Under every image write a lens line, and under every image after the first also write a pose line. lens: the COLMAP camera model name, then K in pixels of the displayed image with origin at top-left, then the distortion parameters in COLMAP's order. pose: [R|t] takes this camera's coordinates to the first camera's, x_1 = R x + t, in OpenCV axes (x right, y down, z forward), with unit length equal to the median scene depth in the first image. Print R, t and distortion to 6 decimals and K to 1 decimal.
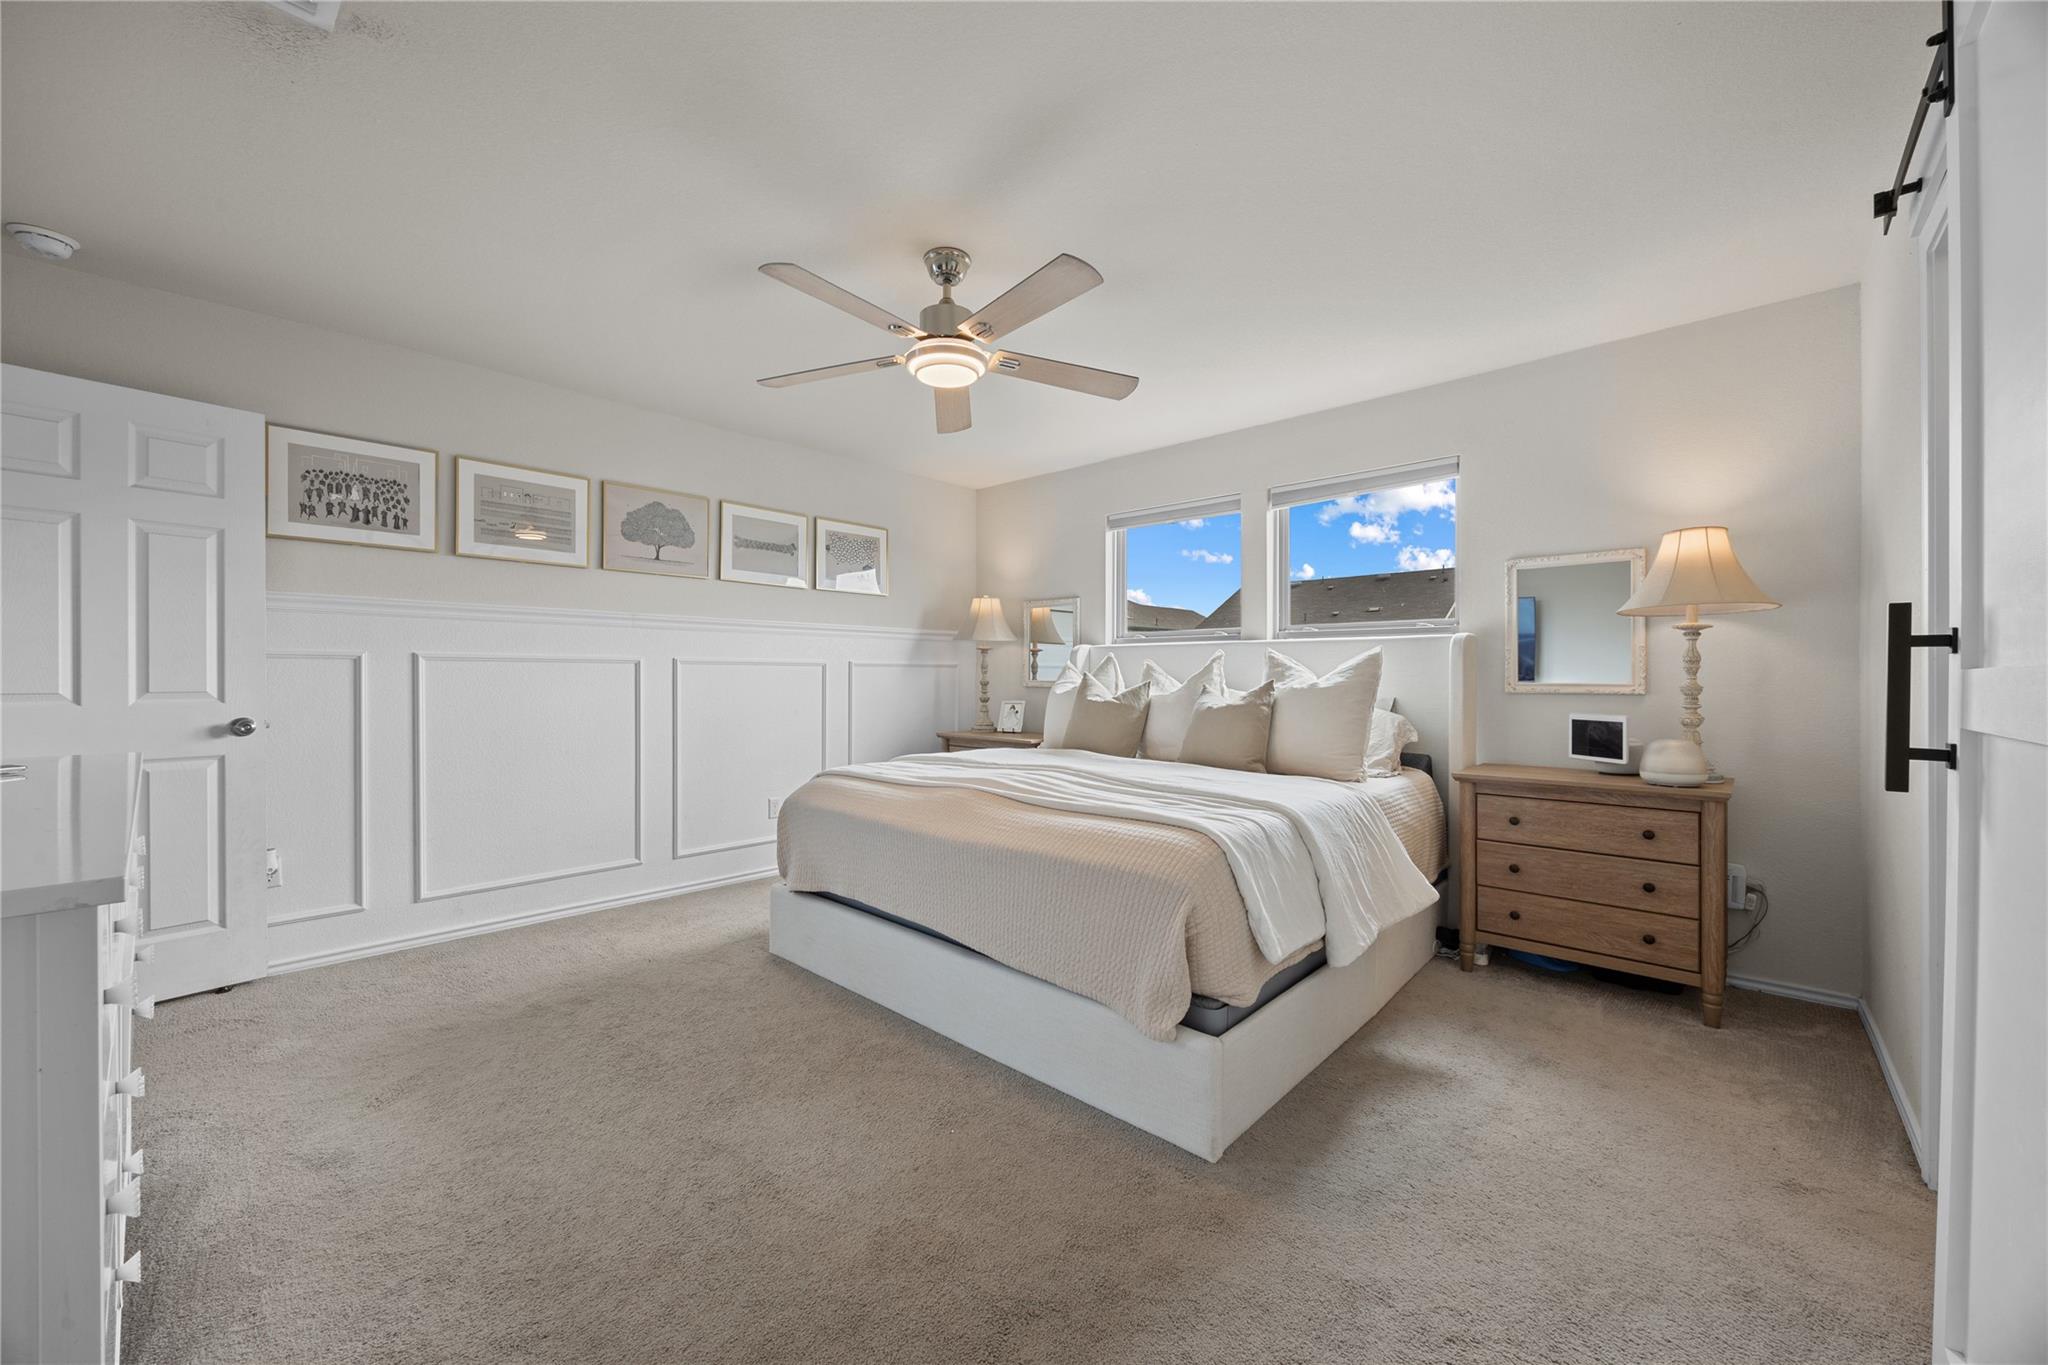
lens RADIAL K [[776.7, 0, 1012.5], [0, 776.7, 675.9], [0, 0, 1]] dist [-0.008797, 0.000742]
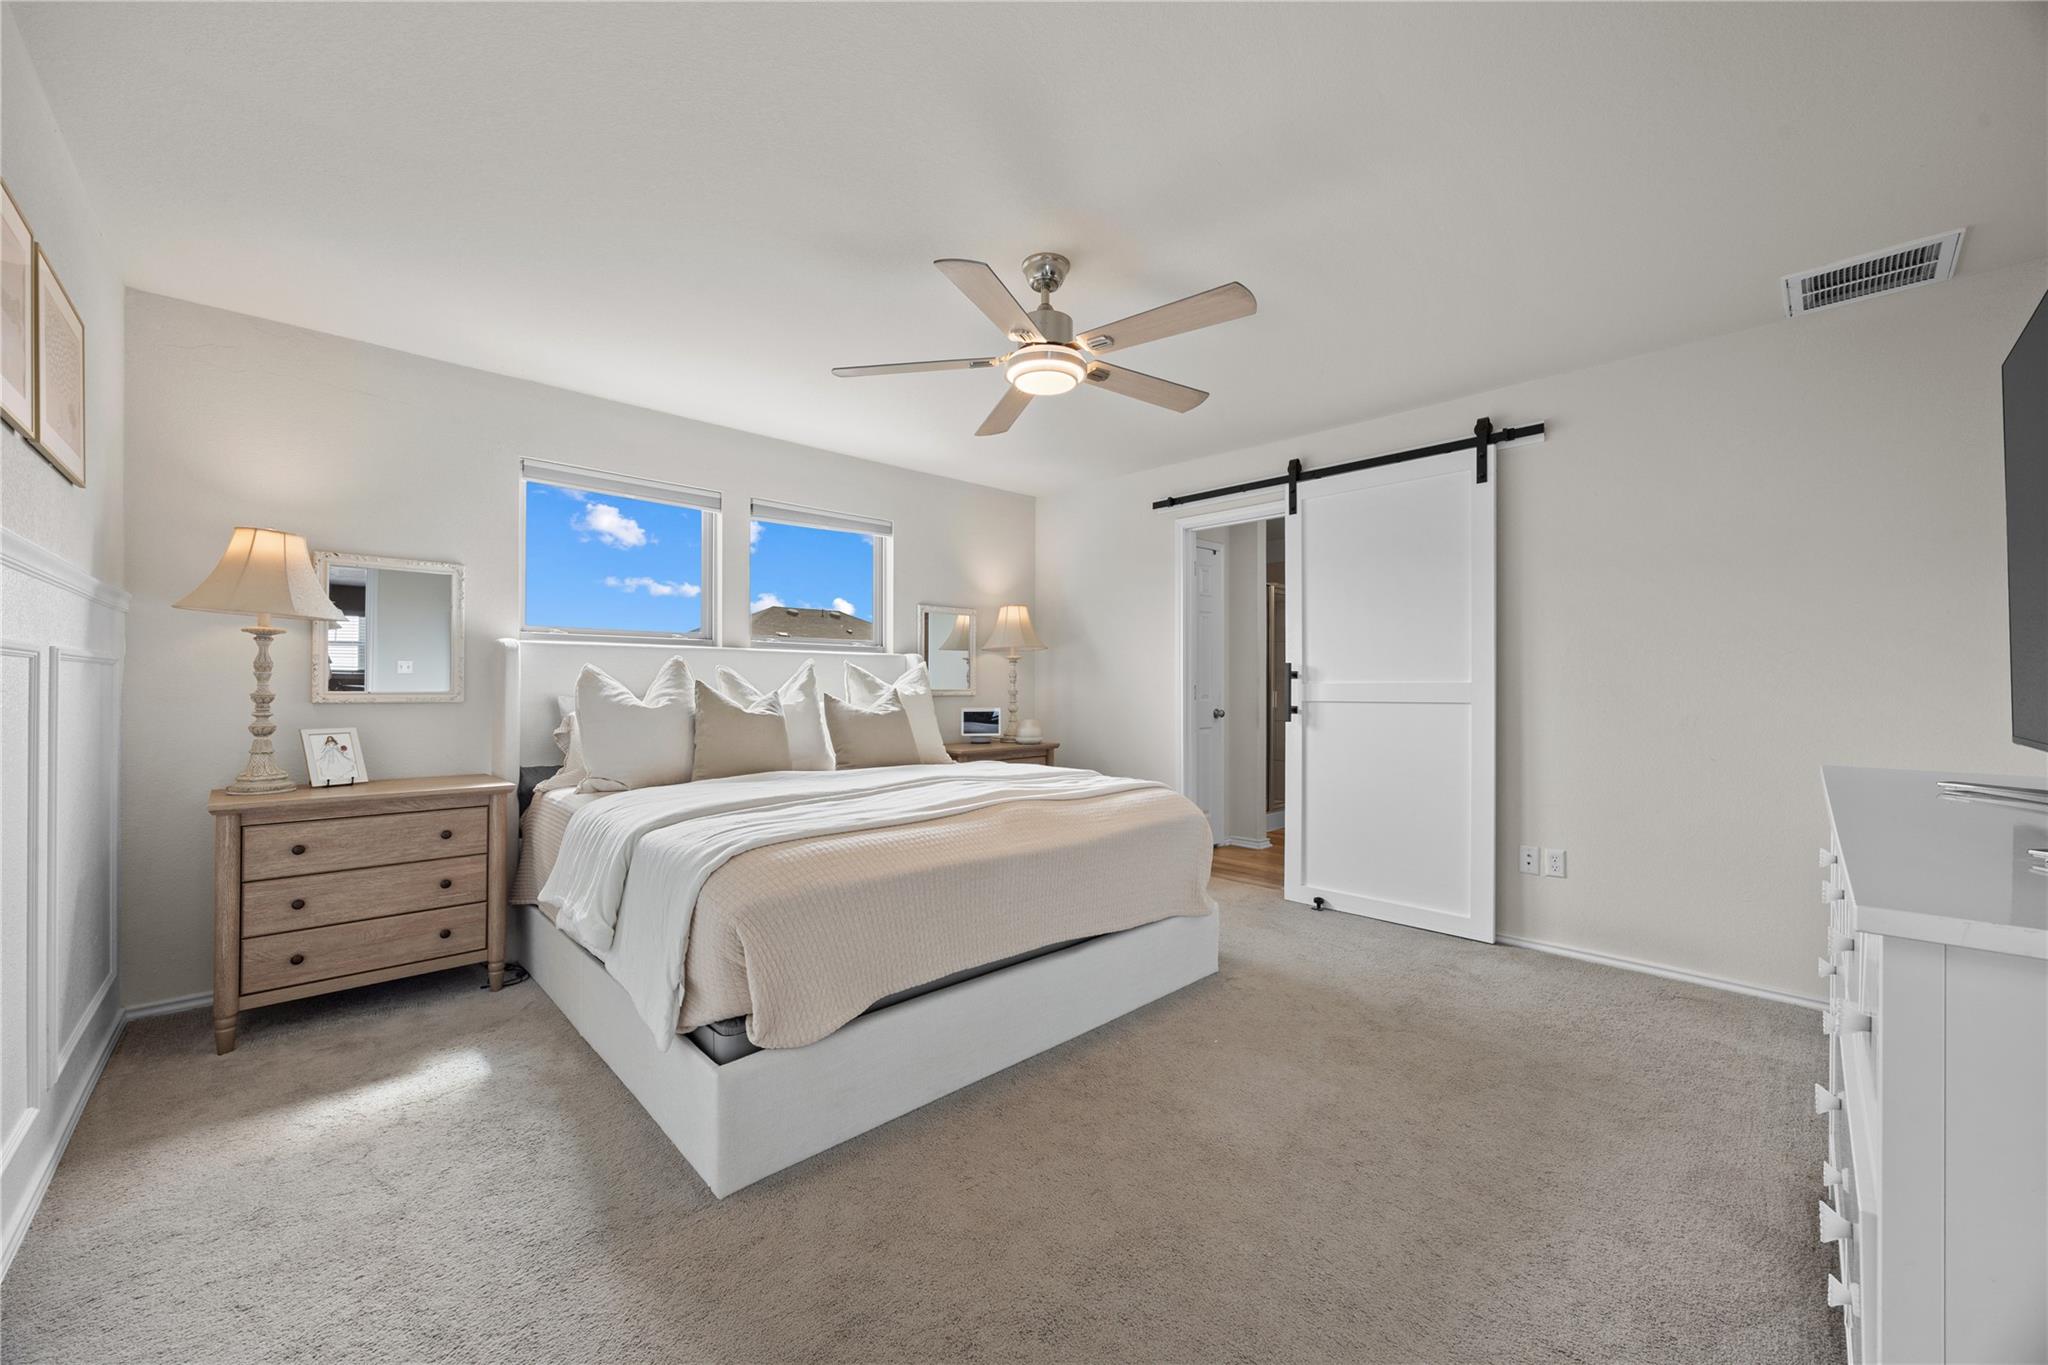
lens RADIAL K [[776.7, 0, 1011.9], [0, 776.7, 685.4], [0, 0, 1]] dist [-0.008797, 0.000742]
pose [[0.068434, -0.002349, 0.997653, -0.512853], [-0.001149, 0.999996, 0.002433, -0.001111], [-0.997655, -0.001313, 0.068431, 0.466881]]
